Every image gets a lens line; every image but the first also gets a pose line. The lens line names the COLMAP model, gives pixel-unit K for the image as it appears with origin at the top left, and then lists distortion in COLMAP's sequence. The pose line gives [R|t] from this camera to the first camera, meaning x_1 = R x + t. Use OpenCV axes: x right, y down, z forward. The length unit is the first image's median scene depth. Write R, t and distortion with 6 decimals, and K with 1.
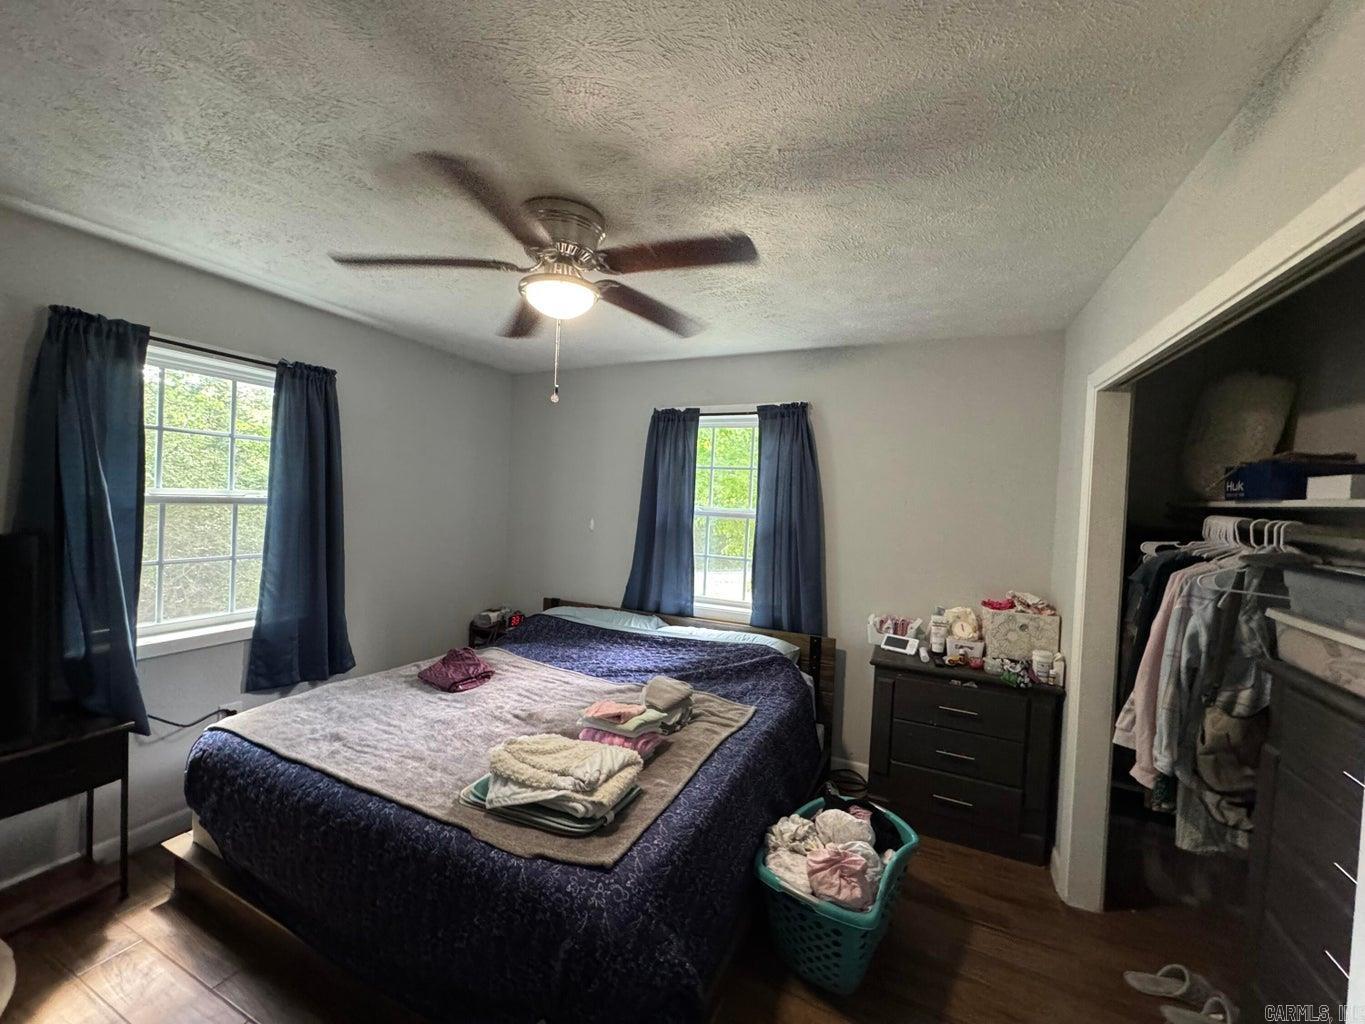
lens RADIAL K [[541.8, 0, 679.5], [0, 541.8, 511.1], [0, 0, 1]] dist [-0.003147, 0.000819]
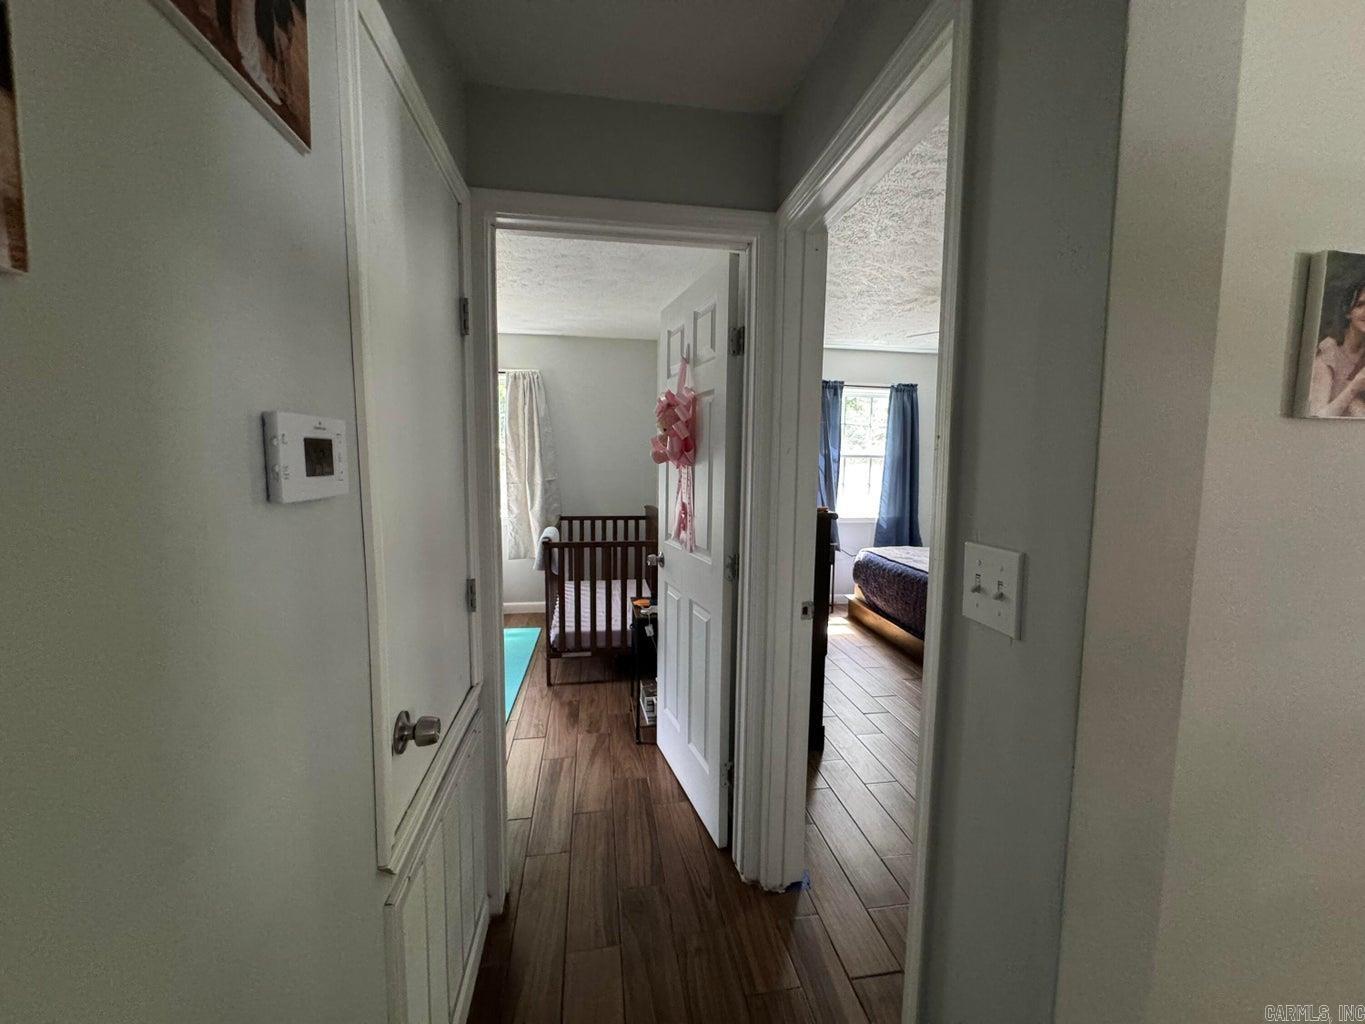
lens RADIAL K [[541.8, 0, 694.5], [0, 541.8, 504.1], [0, 0, 1]] dist [-0.003147, 0.000819]
pose [[0.560626, 0.044837, -0.826855, 0.557181], [-0.009772, 0.998822, 0.047536, 0.078079], [0.828012, -0.018569, 0.560403, -0.773836]]
